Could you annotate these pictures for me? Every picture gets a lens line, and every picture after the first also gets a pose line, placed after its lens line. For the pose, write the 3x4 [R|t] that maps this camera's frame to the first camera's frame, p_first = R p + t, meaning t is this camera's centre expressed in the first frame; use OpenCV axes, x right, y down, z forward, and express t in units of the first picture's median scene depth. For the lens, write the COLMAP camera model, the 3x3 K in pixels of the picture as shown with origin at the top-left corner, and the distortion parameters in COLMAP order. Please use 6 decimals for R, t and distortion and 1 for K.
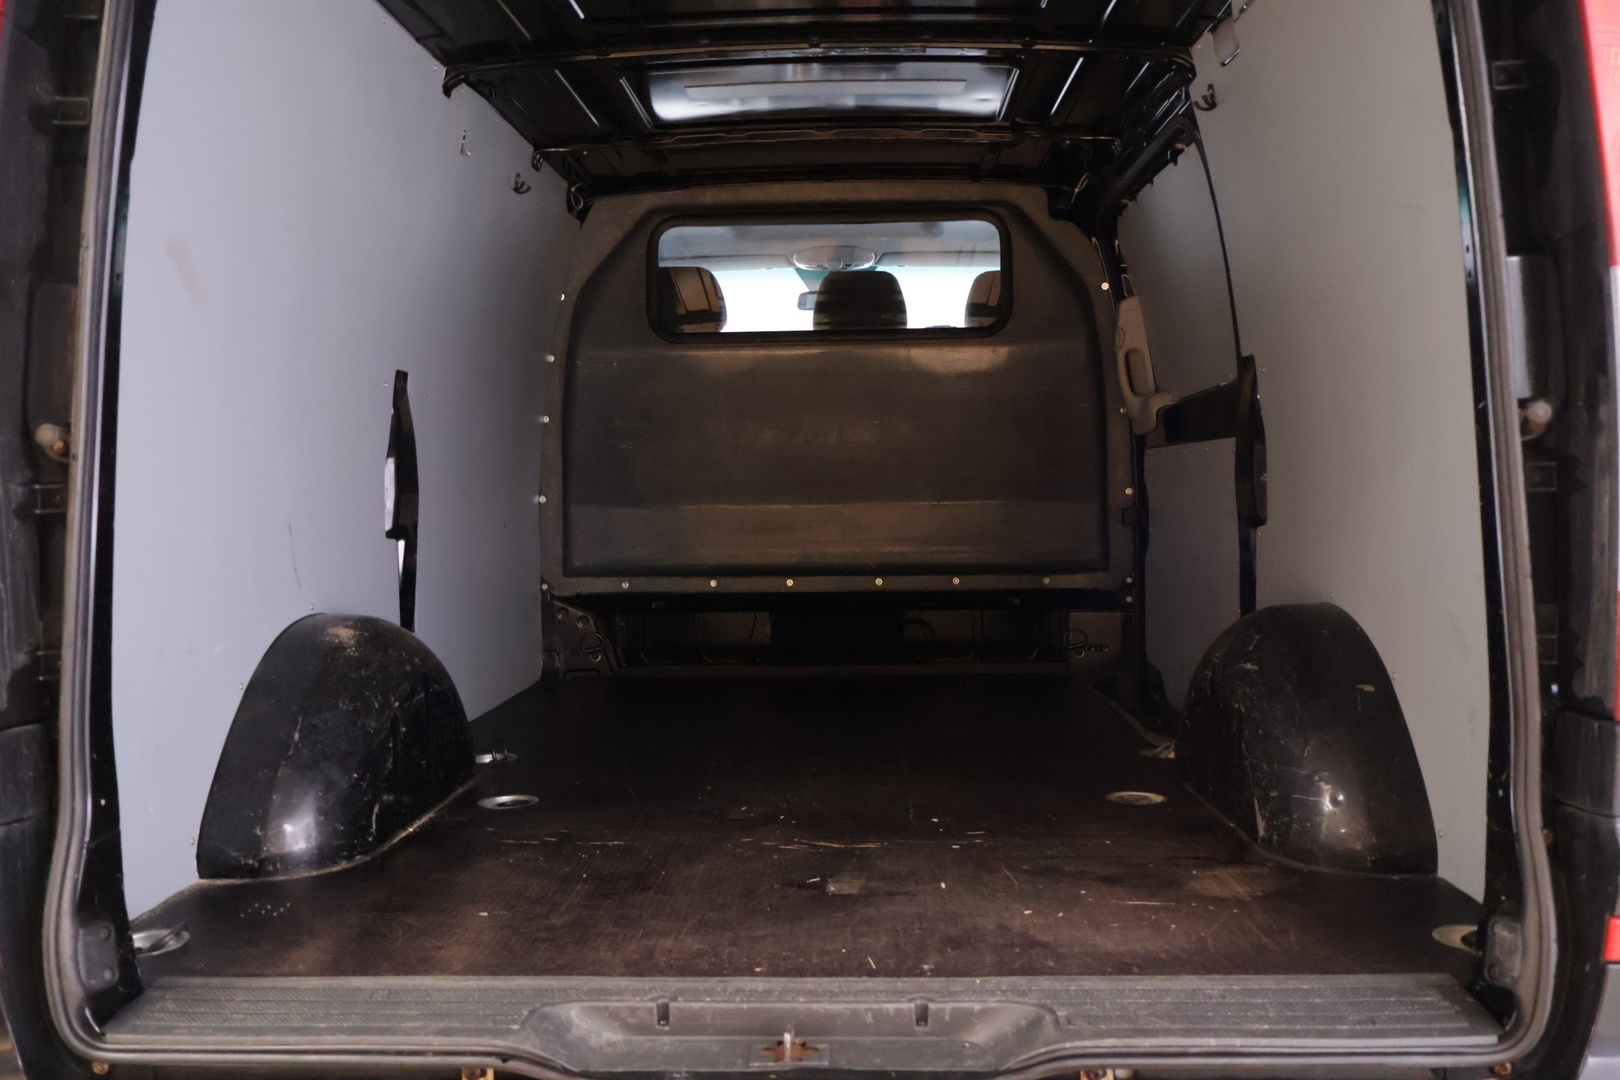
lens RADIAL K [[1386.6, 0, 810.0], [0, 1386.6, 540.0], [0, 0, 1]] dist [0.002566, 0.007138]
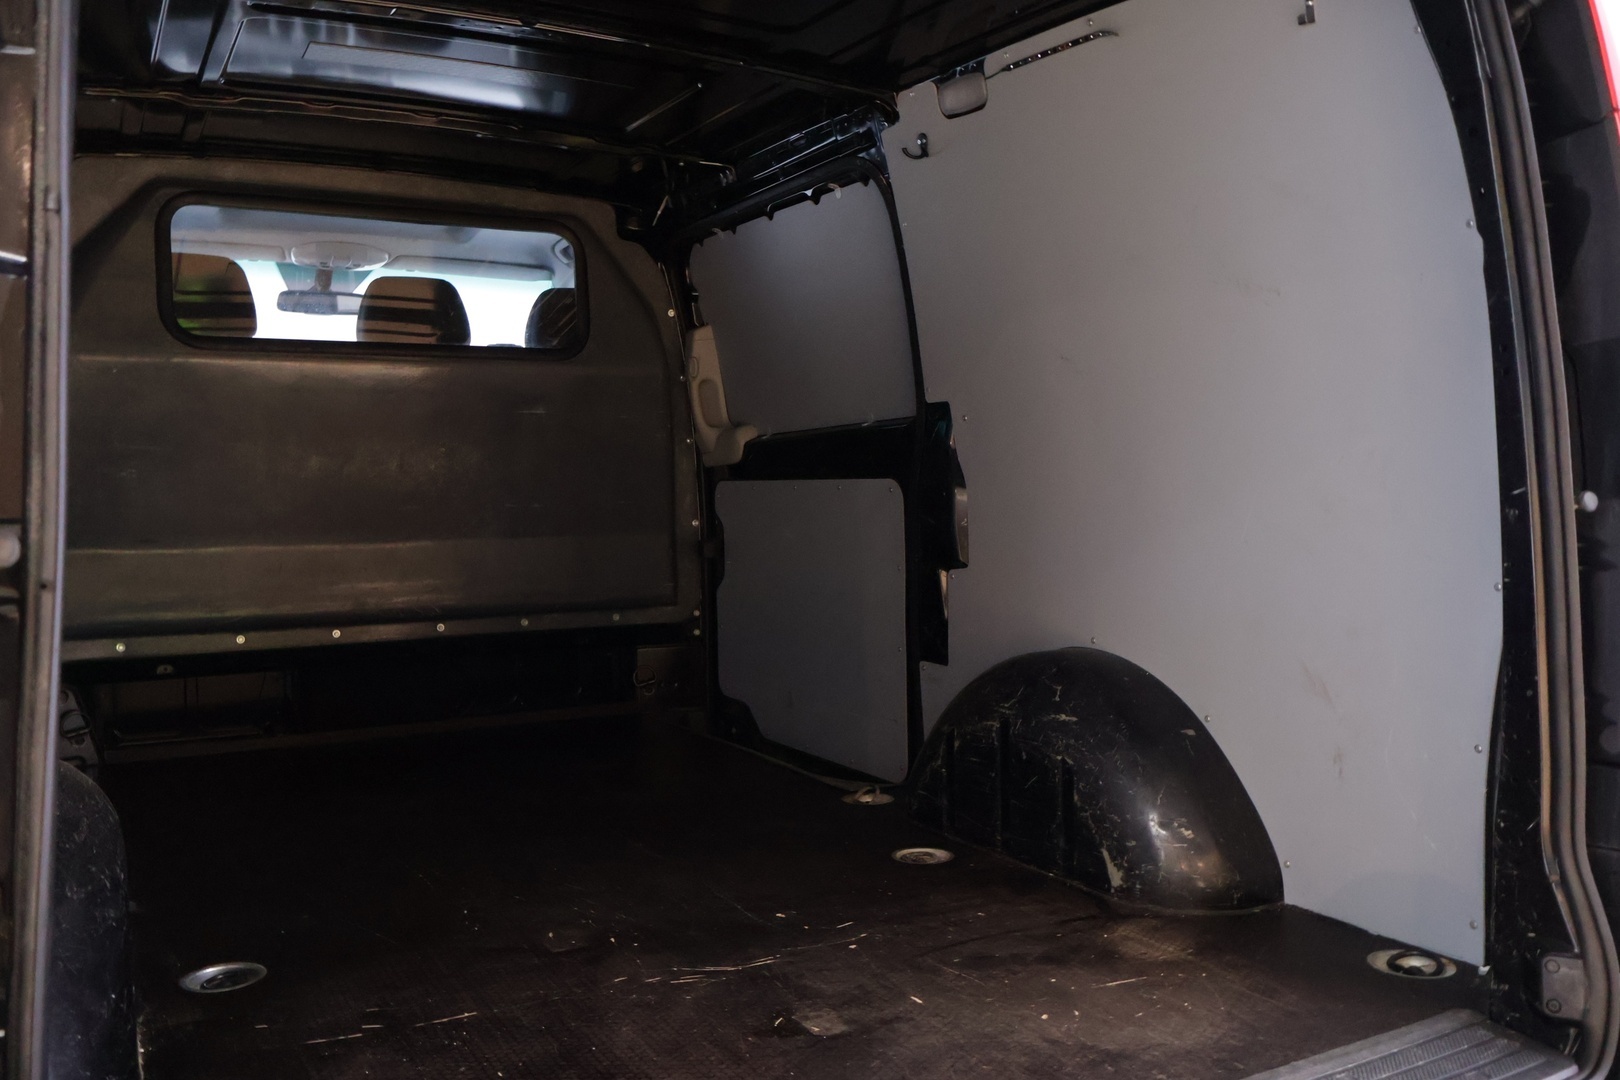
lens RADIAL K [[1355.5, 0, 810.0], [0, 1355.5, 540.0], [0, 0, 1]] dist [-0.013803, 0.003876]
pose [[0.855674, -0.018974, 0.517167, -0.200362], [0.018400, 0.999811, 0.006238, -0.027715], [-0.517187, 0.004178, 0.855862, 0.135886]]
